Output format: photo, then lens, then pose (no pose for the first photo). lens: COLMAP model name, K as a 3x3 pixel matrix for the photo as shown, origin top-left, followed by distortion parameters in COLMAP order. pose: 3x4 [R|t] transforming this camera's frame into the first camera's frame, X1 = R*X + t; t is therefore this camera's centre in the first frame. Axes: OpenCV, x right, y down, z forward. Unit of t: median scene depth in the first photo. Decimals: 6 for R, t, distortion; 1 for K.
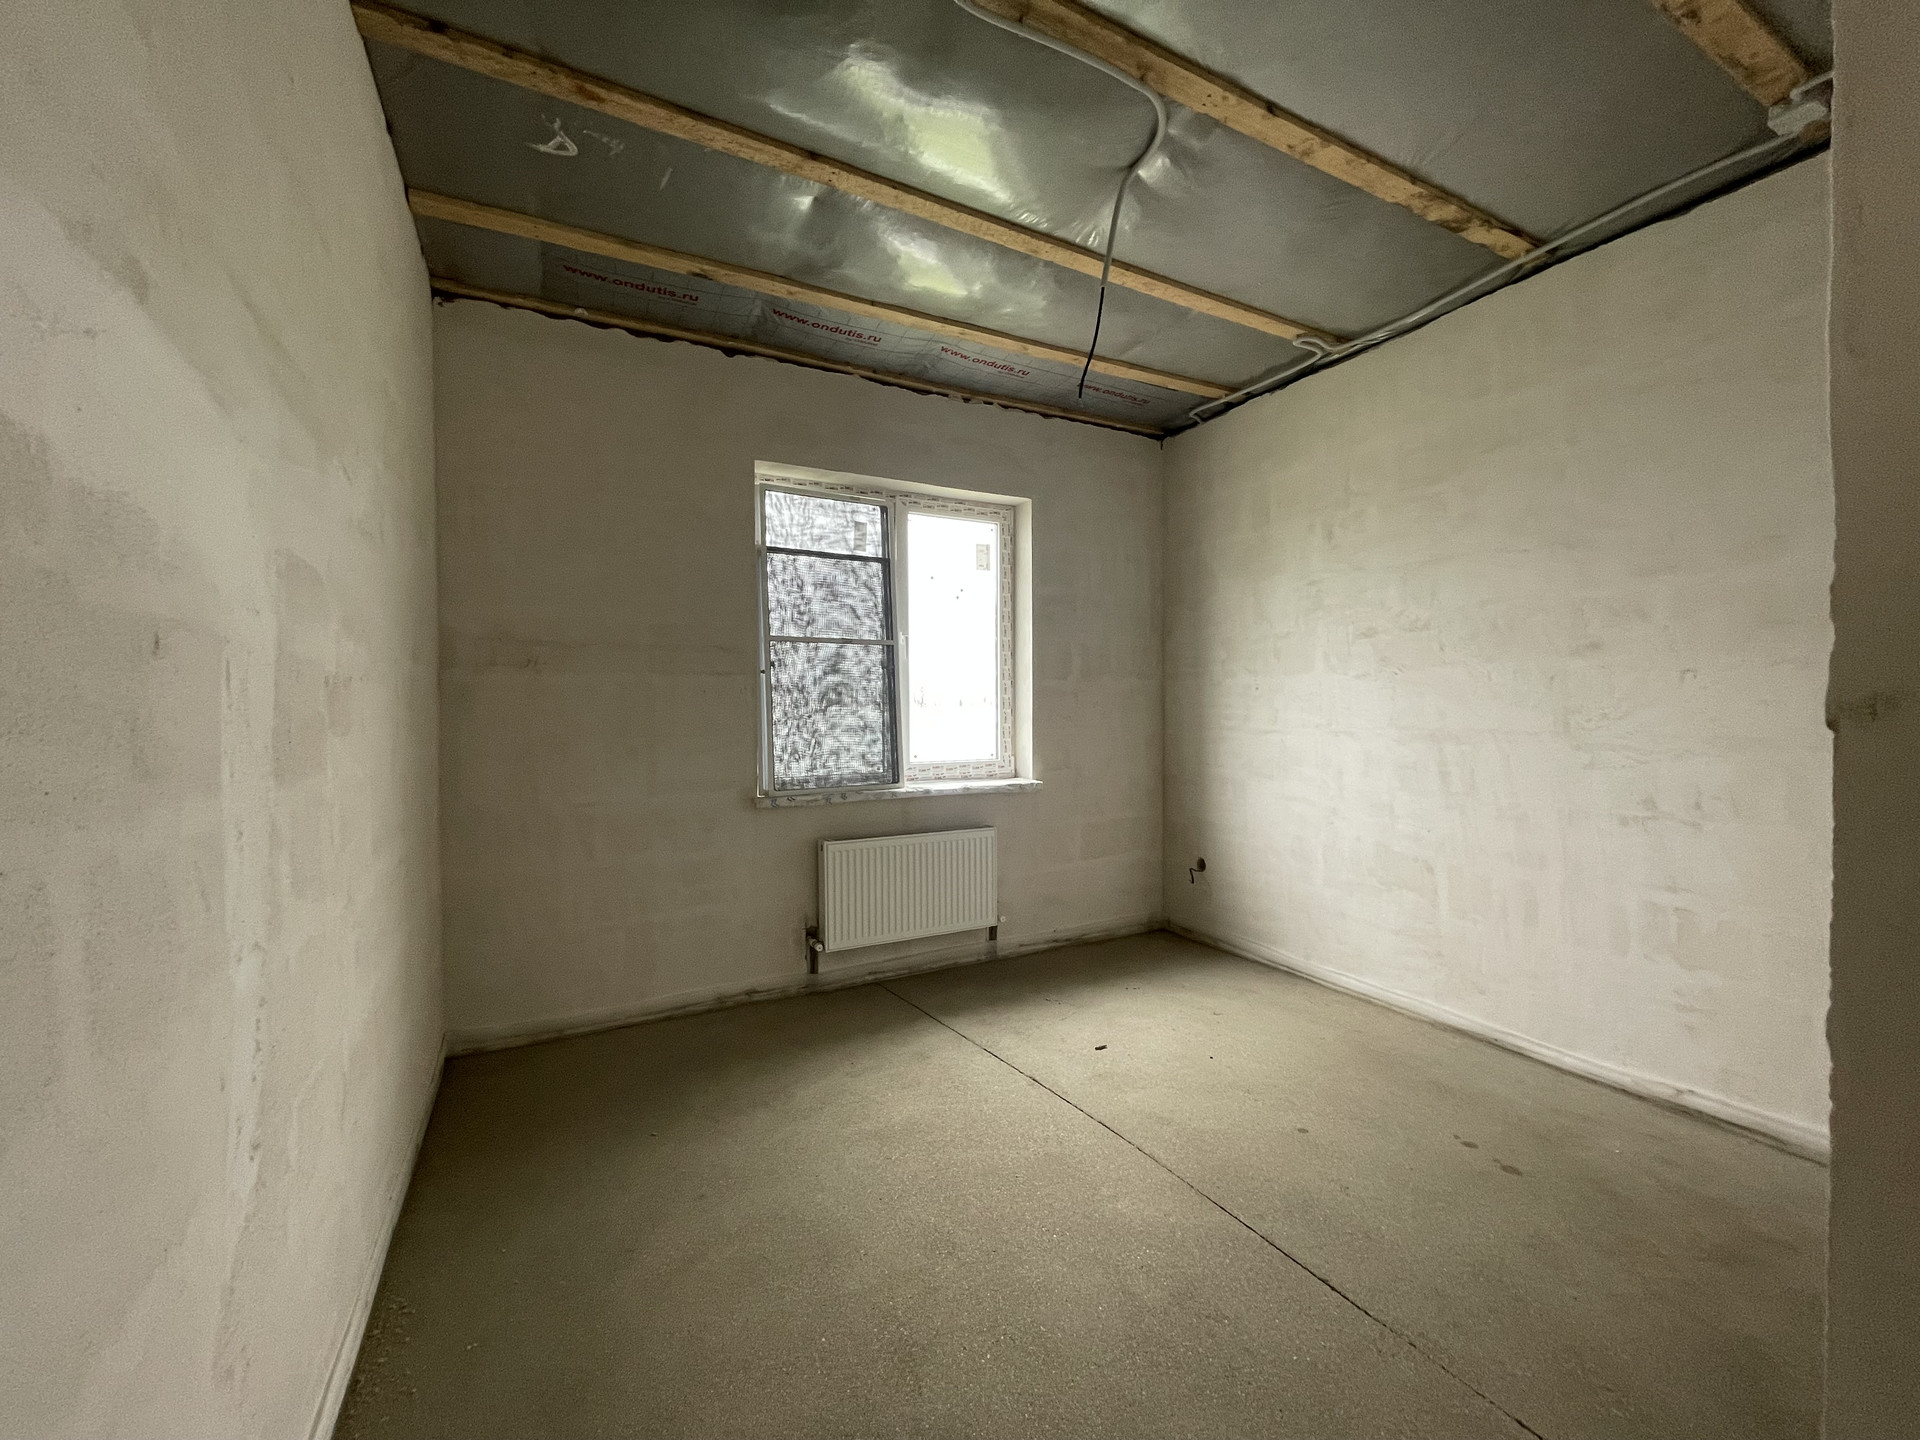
lens RADIAL K [[775.2, 0, 962.0], [0, 775.2, 723.8], [0, 0, 1]] dist [-0.002709, 0.000323]
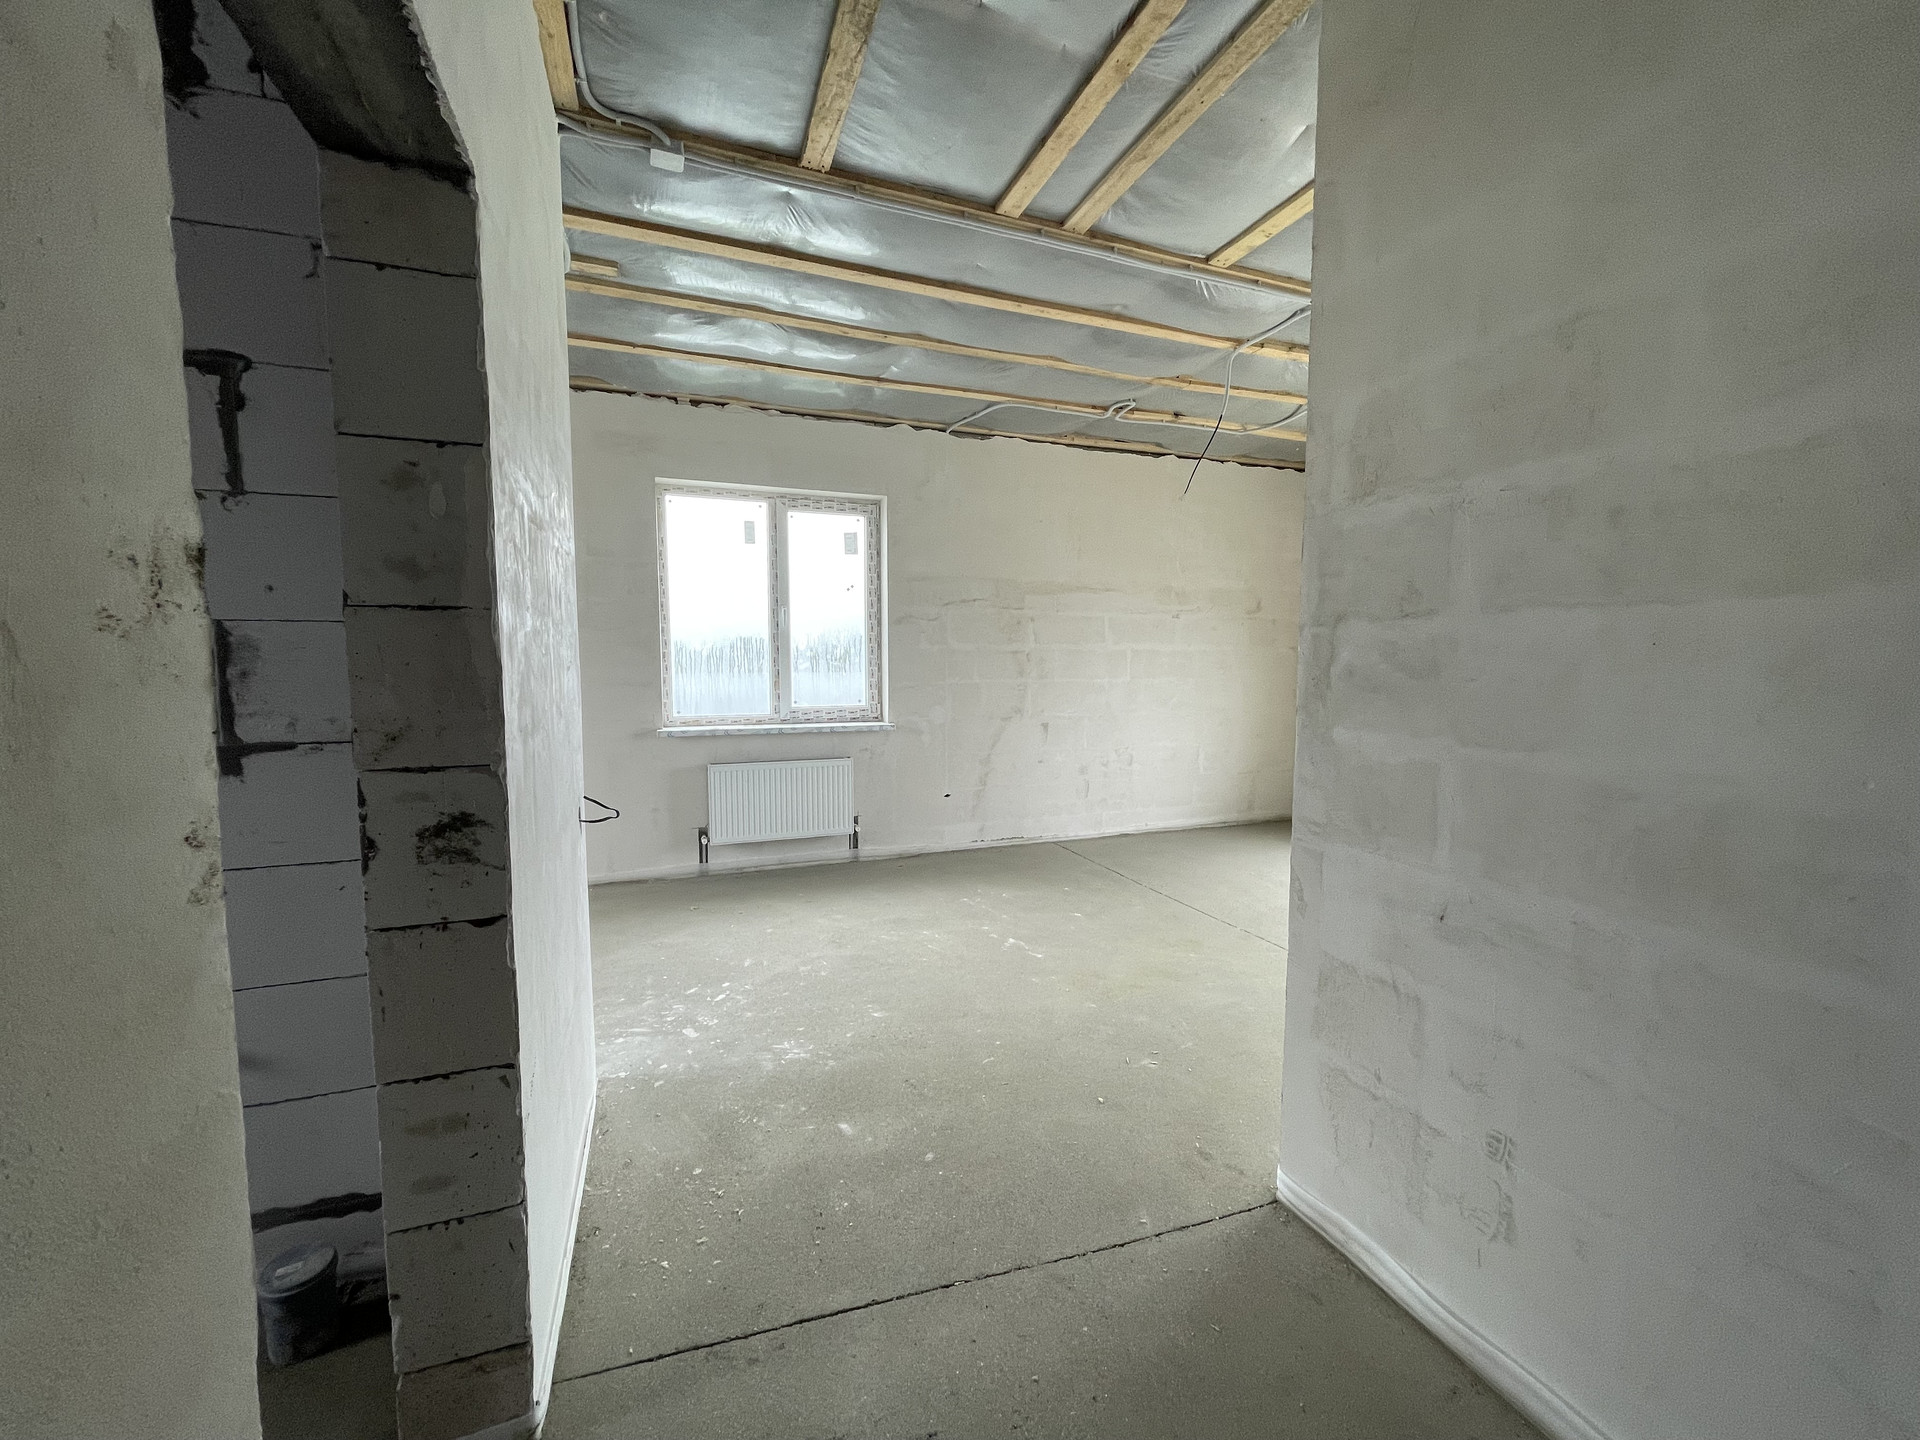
lens RADIAL K [[775.2, 0, 958.6], [0, 775.2, 726.7], [0, 0, 1]] dist [-0.002709, 0.000323]
pose [[0.994021, 0.018121, -0.107673, 0.344670], [-0.011831, 0.998201, 0.058771, 0.002771], [0.108545, -0.057146, 0.992448, -0.241800]]
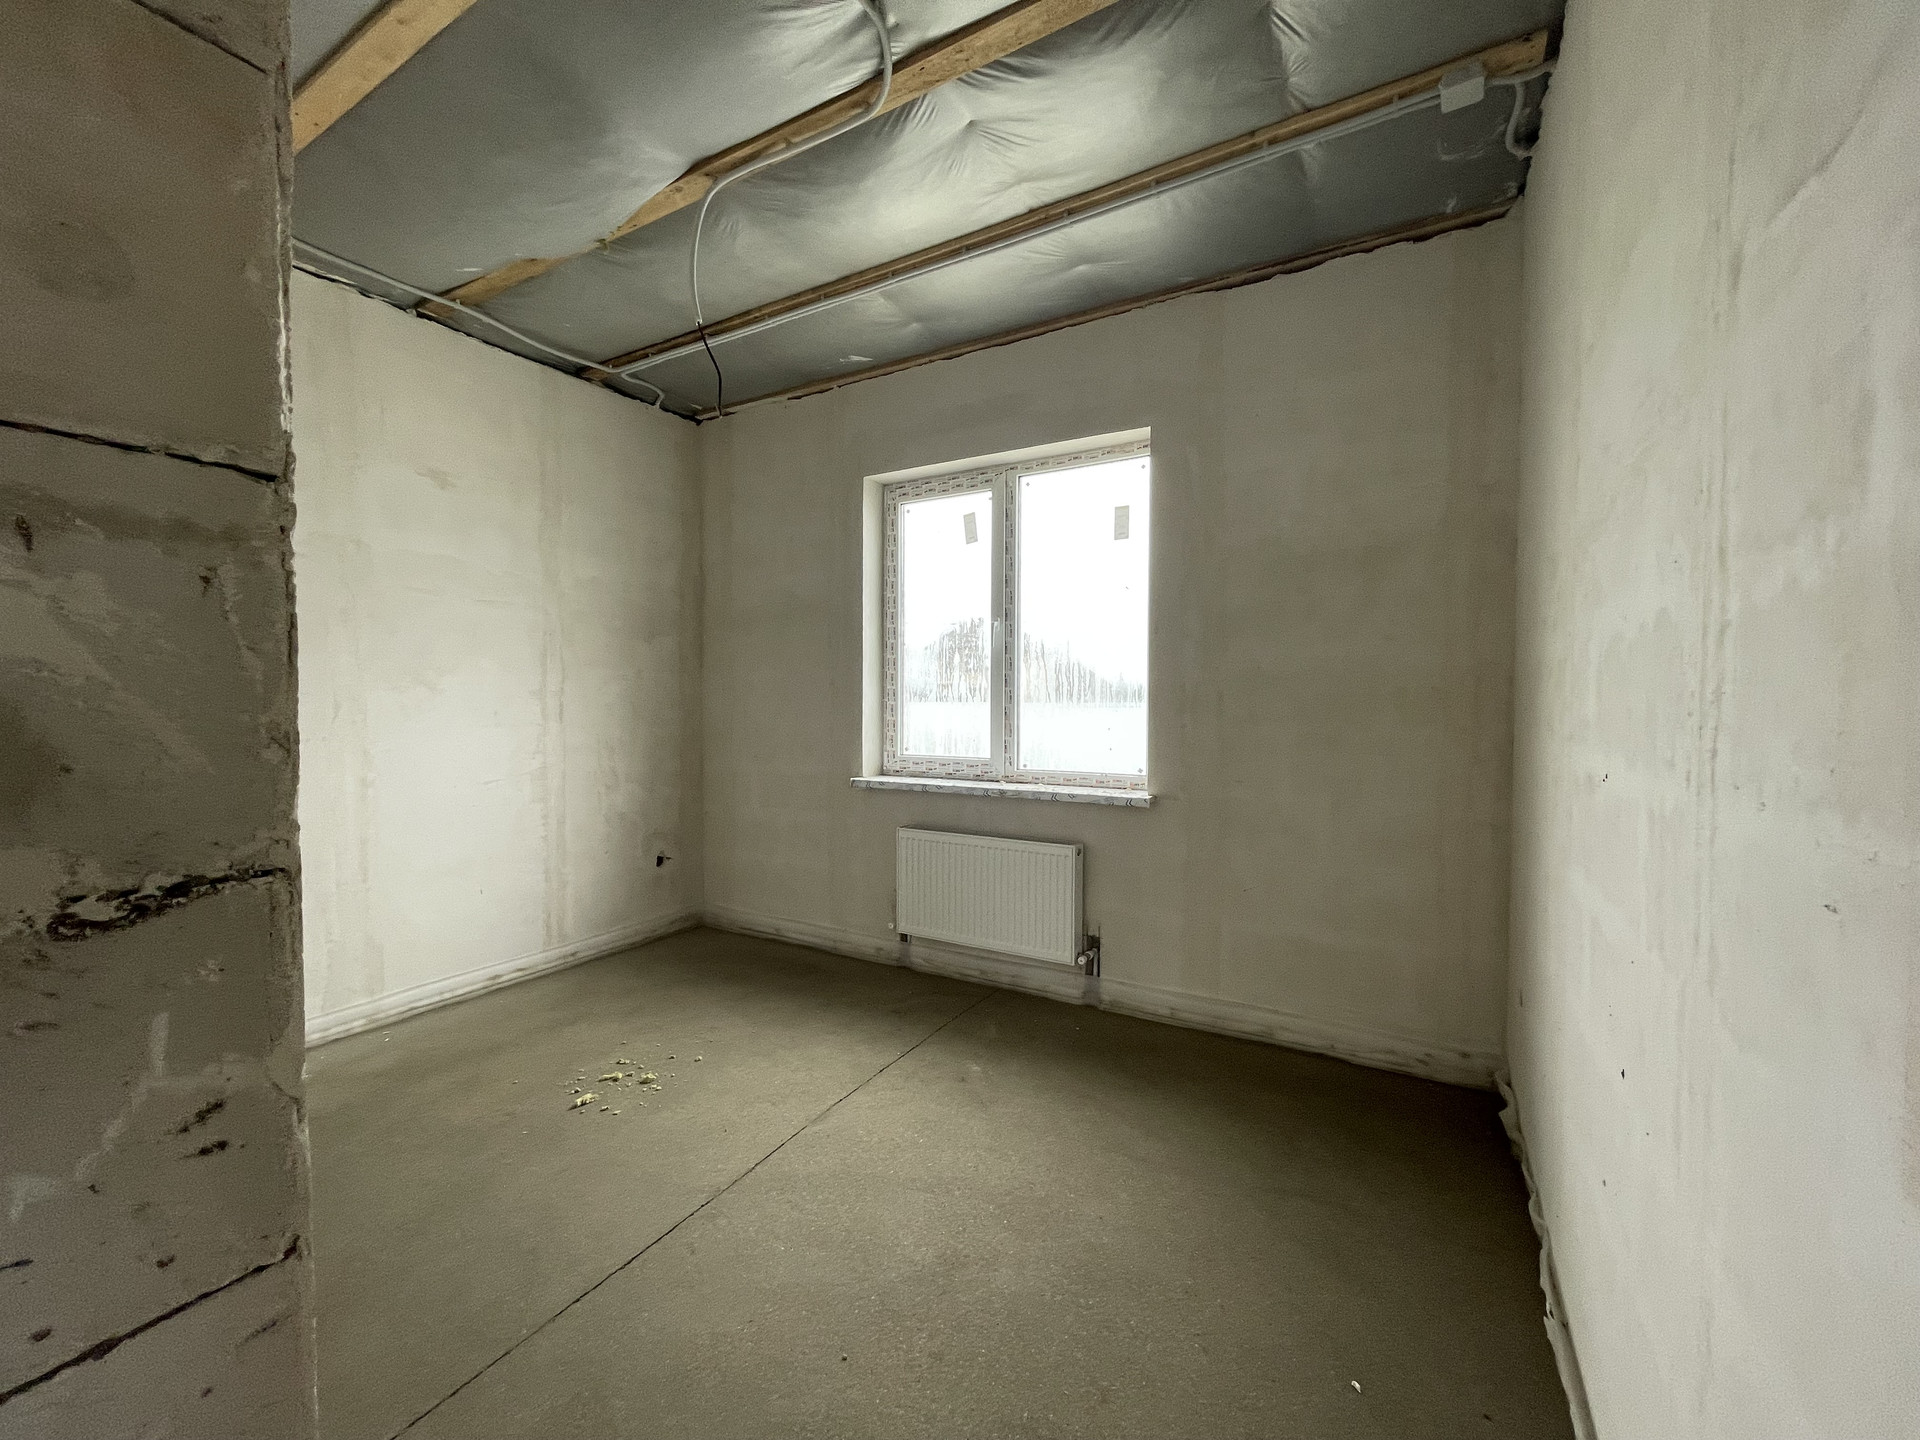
lens RADIAL K [[775.2, 0, 941.6], [0, 775.2, 718.2], [0, 0, 1]] dist [-0.002709, 0.000323]
pose [[0.528587, 0.022565, -0.848579, 0.638070], [-0.027649, 0.999574, 0.009357, -0.004745], [0.848429, 0.018516, 0.528986, 0.428034]]
